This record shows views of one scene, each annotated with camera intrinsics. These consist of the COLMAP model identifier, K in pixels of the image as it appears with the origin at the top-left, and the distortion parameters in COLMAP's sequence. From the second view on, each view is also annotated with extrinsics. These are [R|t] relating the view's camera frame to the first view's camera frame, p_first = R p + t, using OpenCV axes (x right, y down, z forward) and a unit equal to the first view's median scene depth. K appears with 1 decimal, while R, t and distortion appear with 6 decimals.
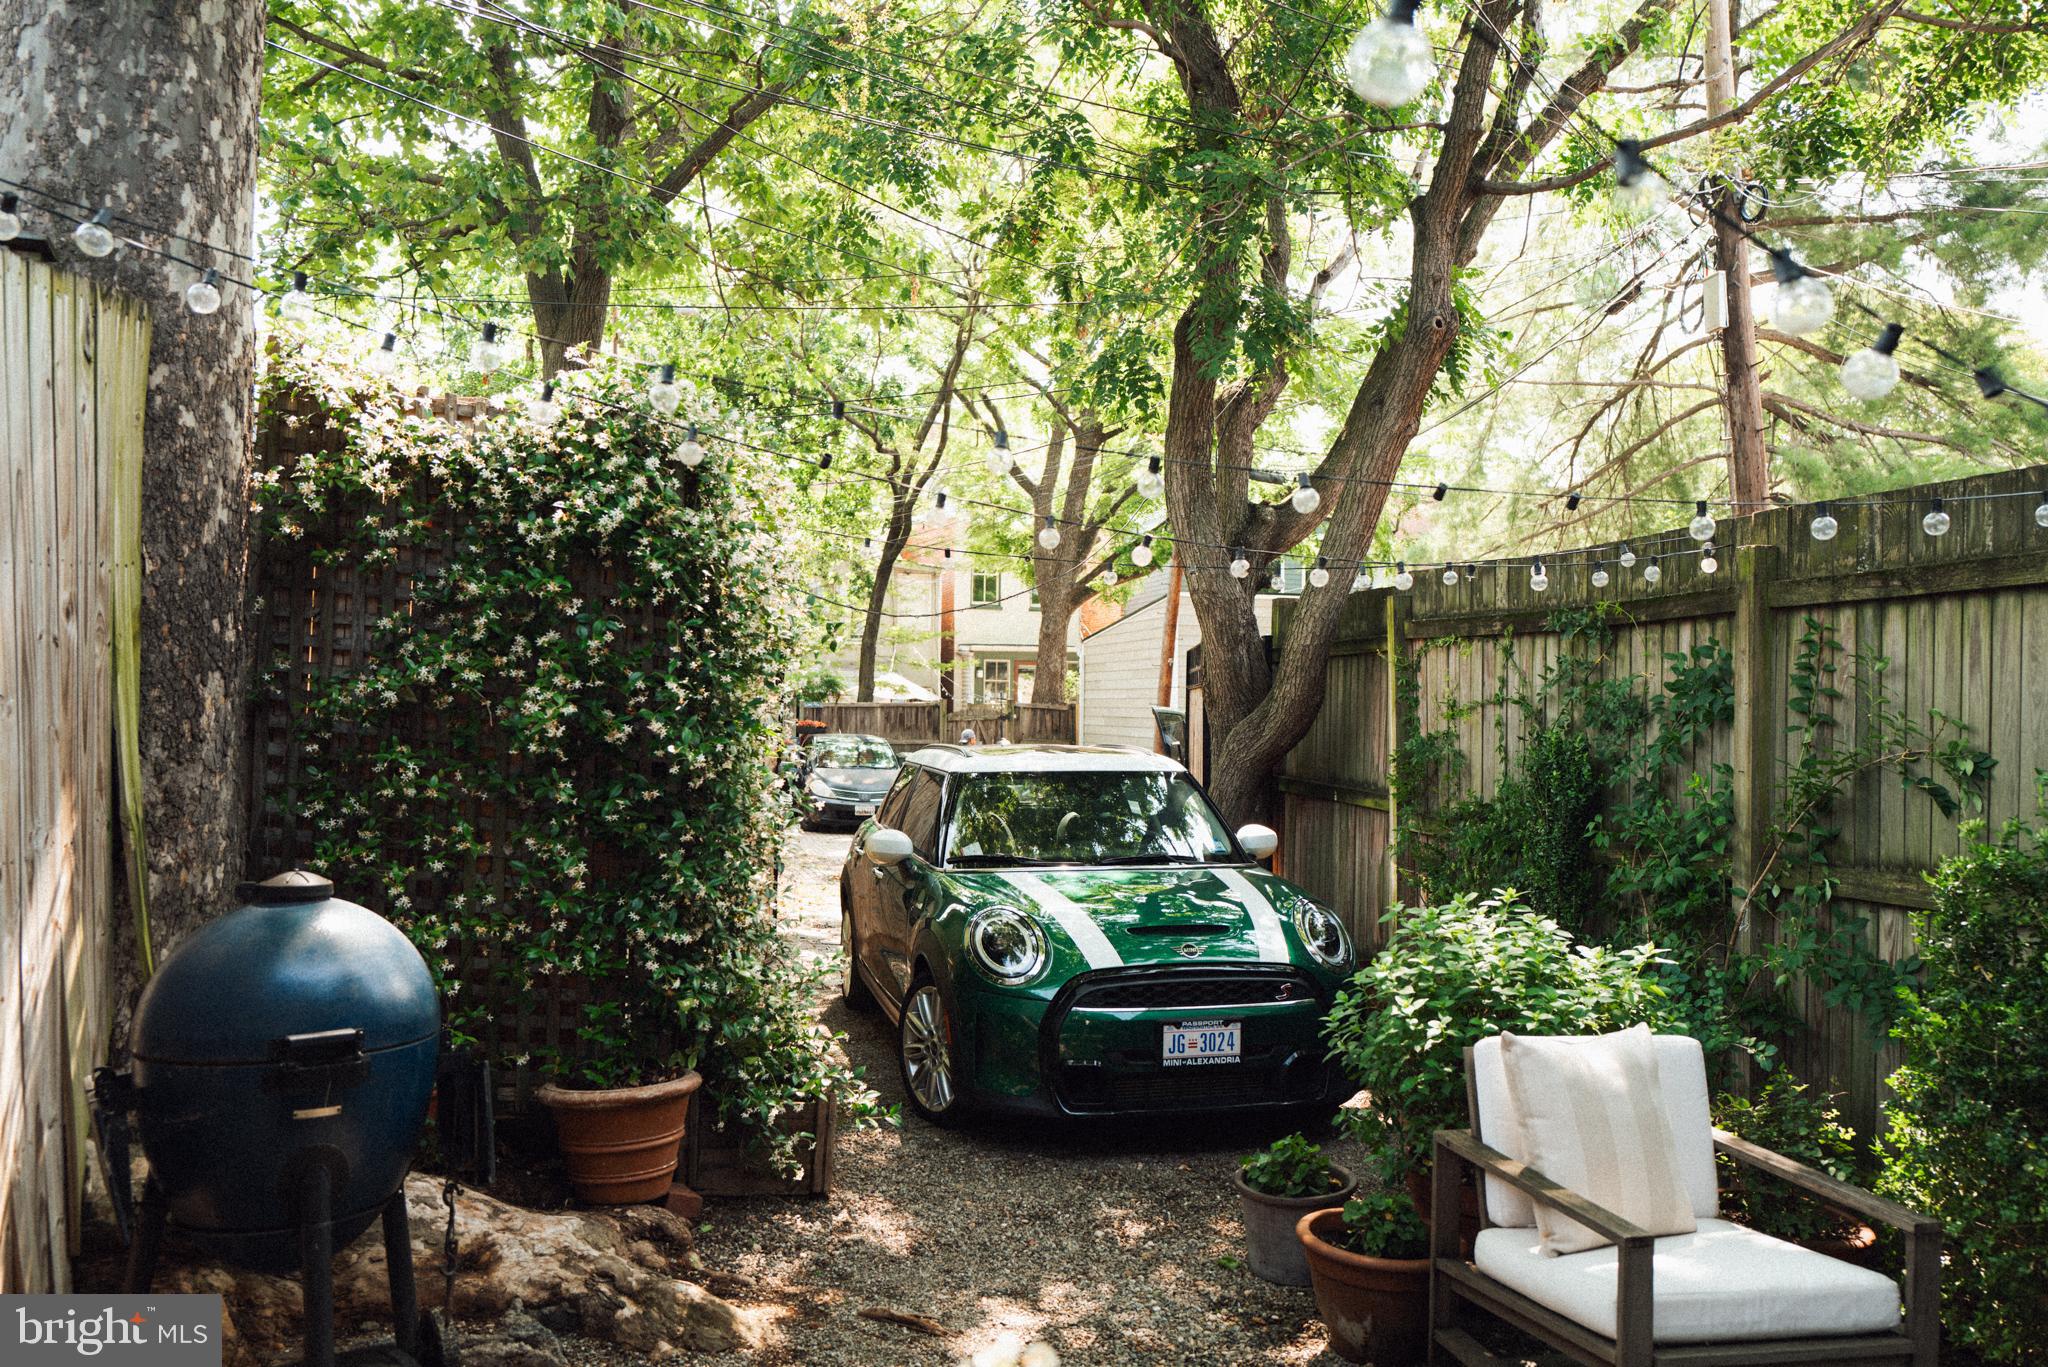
lens RADIAL K [[1574.1, 0, 1024.1], [0, 1574.1, 690.5], [0, 0, 1]] dist [-0.007816, 0.019604]
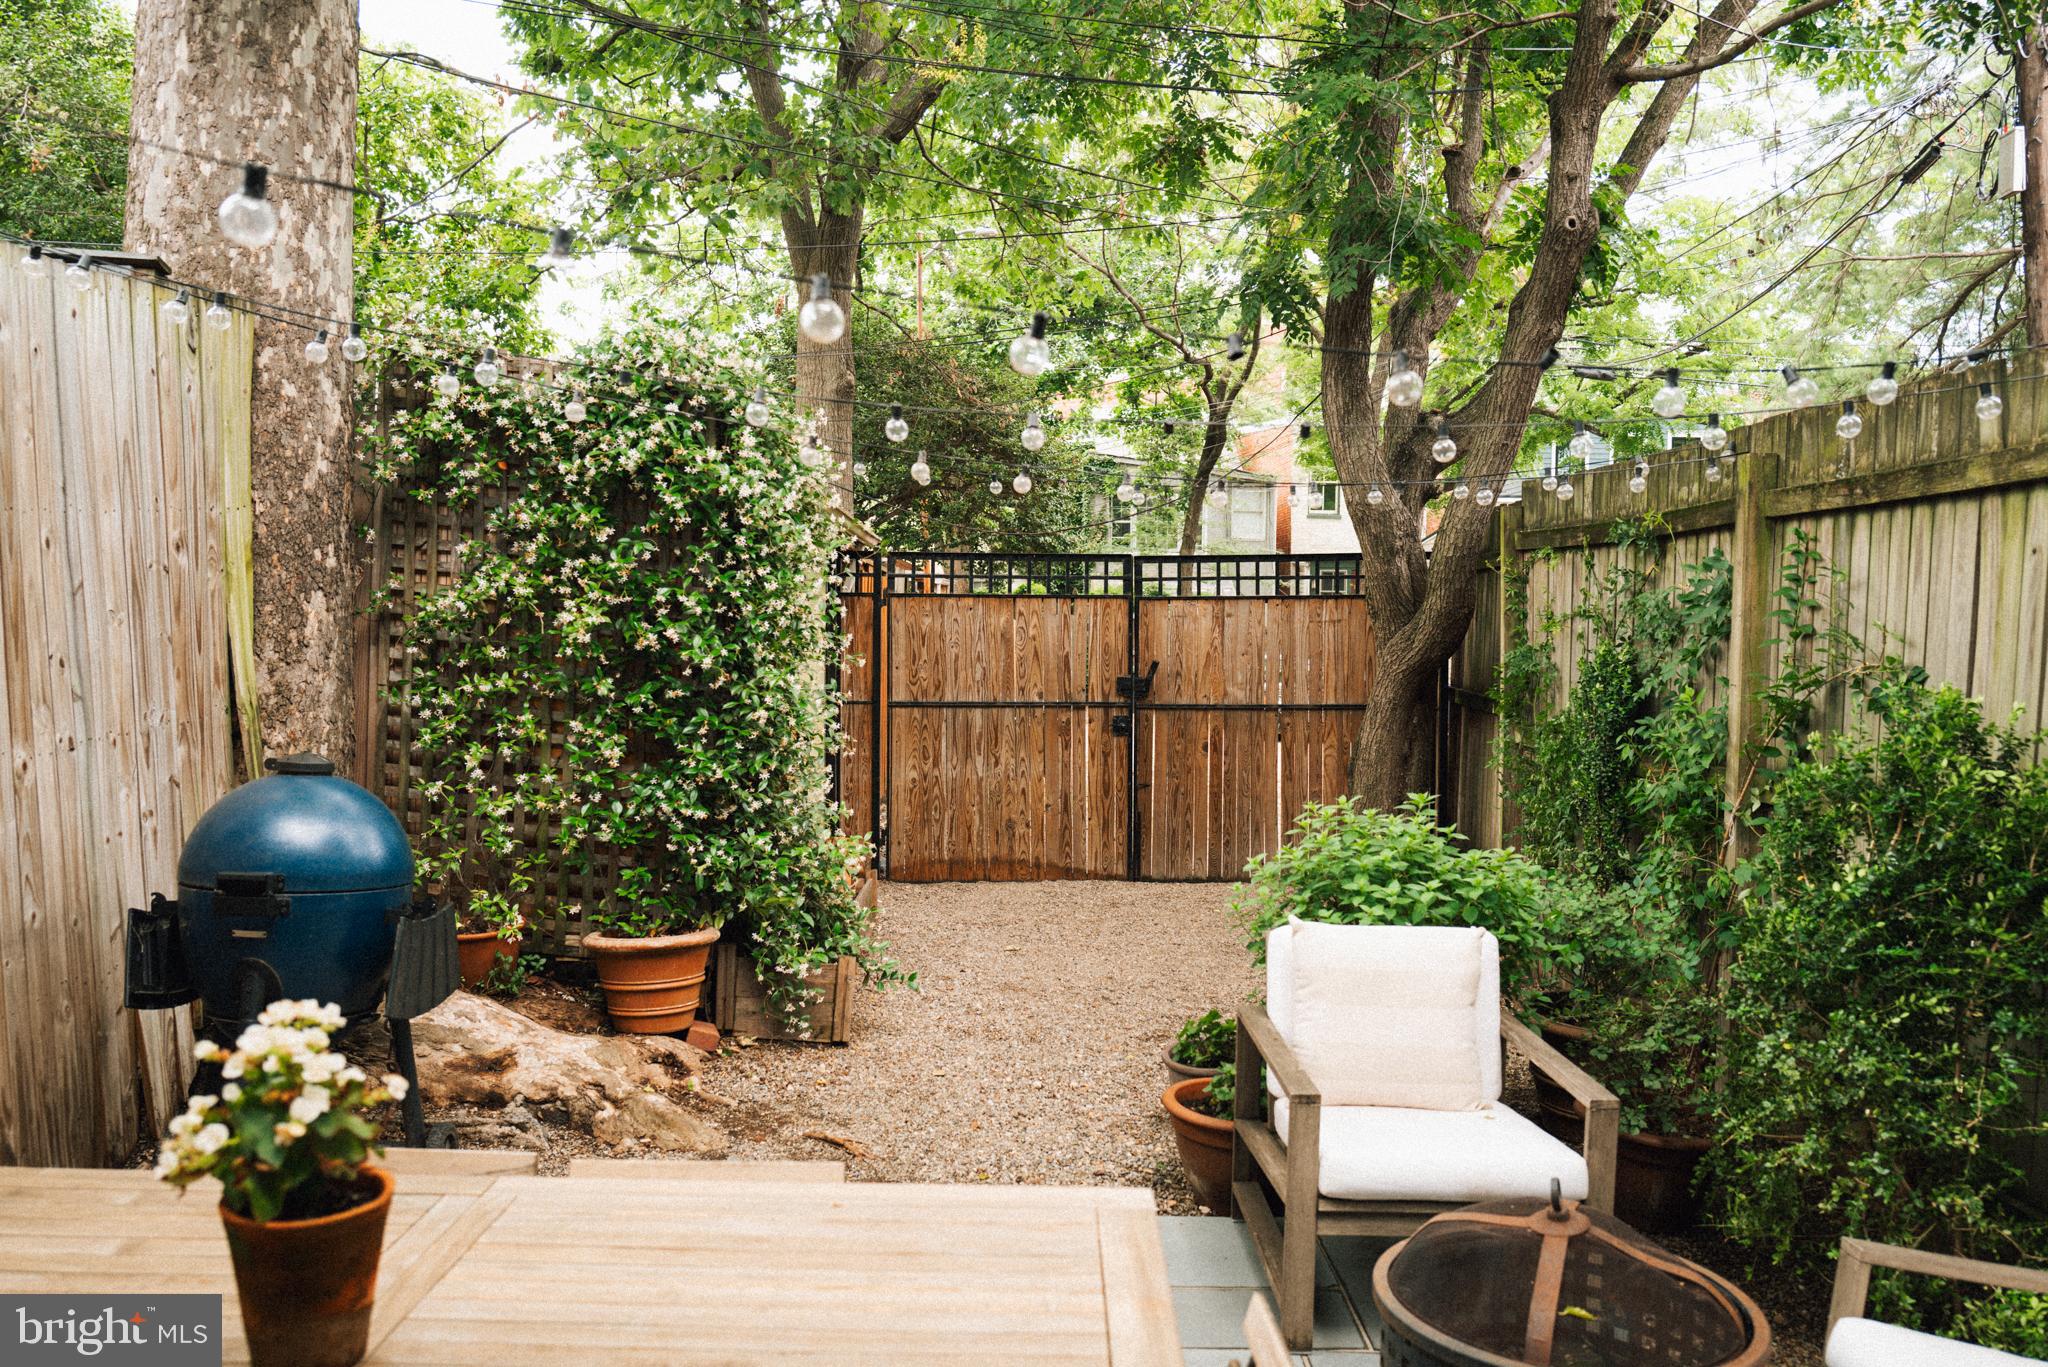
lens RADIAL K [[1574.1, 0, 975.9], [0, 1574.1, 689.1], [0, 0, 1]] dist [-0.007816, 0.019604]
pose [[0.967379, 0.011756, -0.253059, 0.292214], [0.002389, 0.998455, 0.055518, -0.002024], [0.253321, -0.054312, 0.965857, -0.081024]]
